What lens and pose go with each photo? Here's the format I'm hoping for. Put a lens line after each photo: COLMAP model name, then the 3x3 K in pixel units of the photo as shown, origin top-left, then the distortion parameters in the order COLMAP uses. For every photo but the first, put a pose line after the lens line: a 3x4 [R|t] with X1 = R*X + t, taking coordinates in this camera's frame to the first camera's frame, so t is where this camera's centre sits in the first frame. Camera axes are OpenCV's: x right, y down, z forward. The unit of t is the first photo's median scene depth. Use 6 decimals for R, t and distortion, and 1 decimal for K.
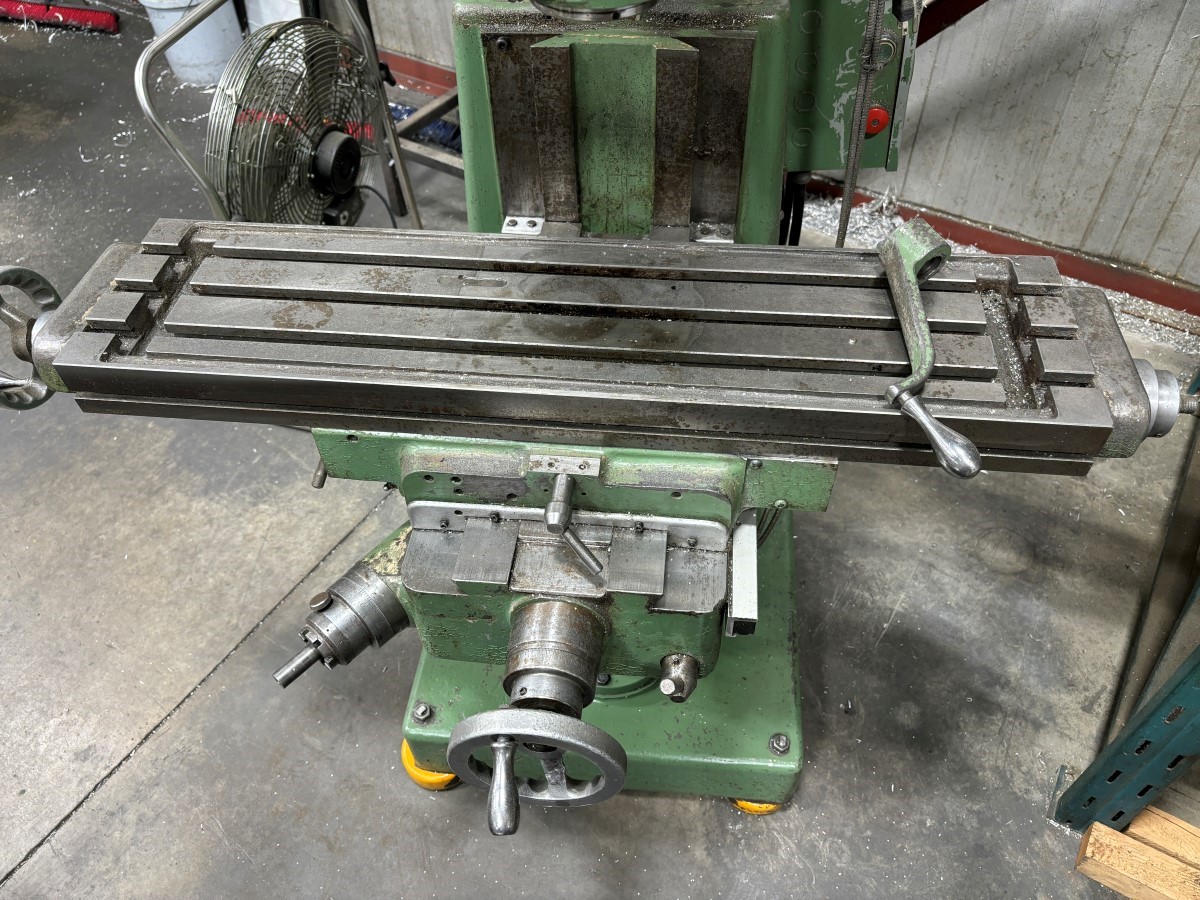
lens RADIAL K [[917.1, 0, 601.5], [0, 917.1, 456.4], [0, 0, 1]] dist [0.062864, -0.090278]
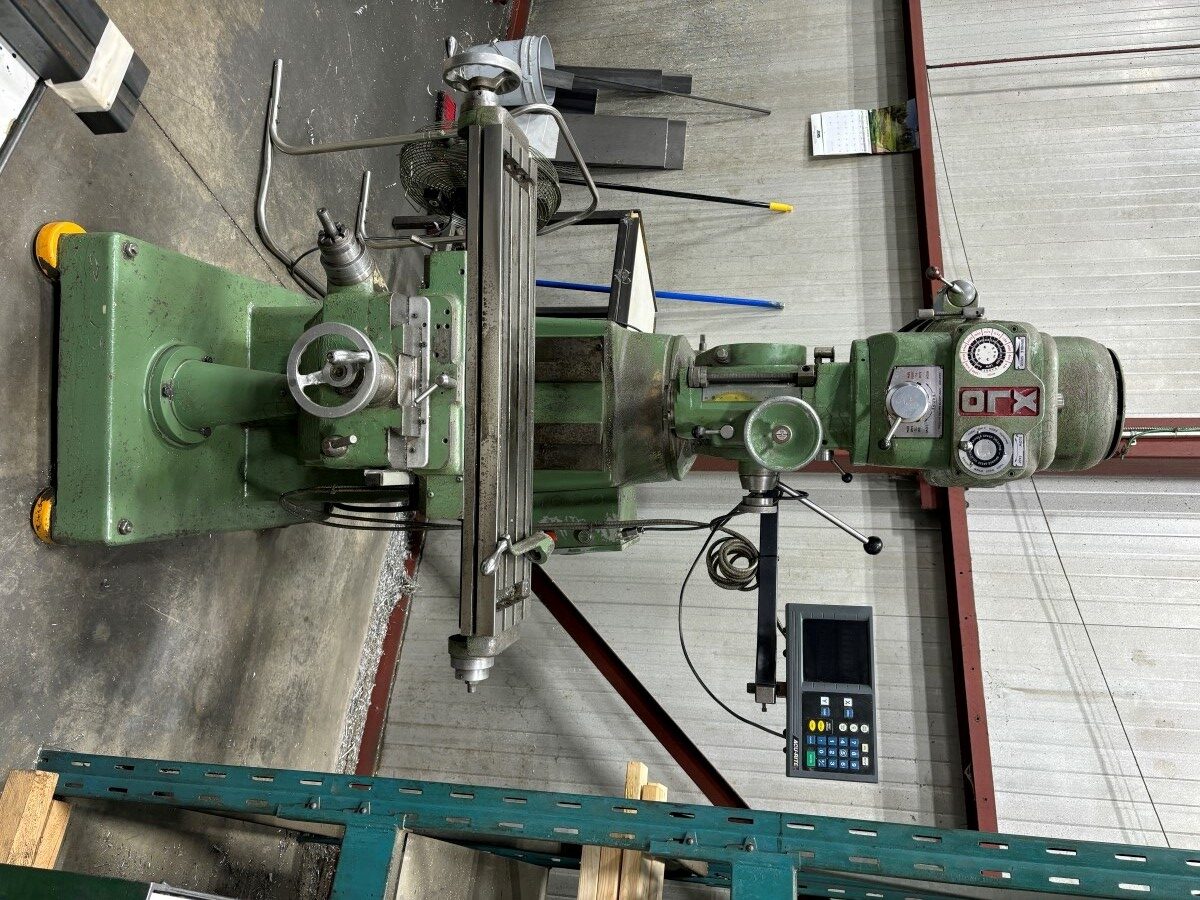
lens RADIAL K [[917.1, 0, 601.5], [0, 917.1, 456.4], [0, 0, 1]] dist [0.062864, -0.090278]
pose [[-0.016568, 0.994763, 0.100861, -0.050810], [-0.803784, 0.046747, -0.593082, 0.538044], [-0.594691, -0.090897, 0.798800, -0.444009]]
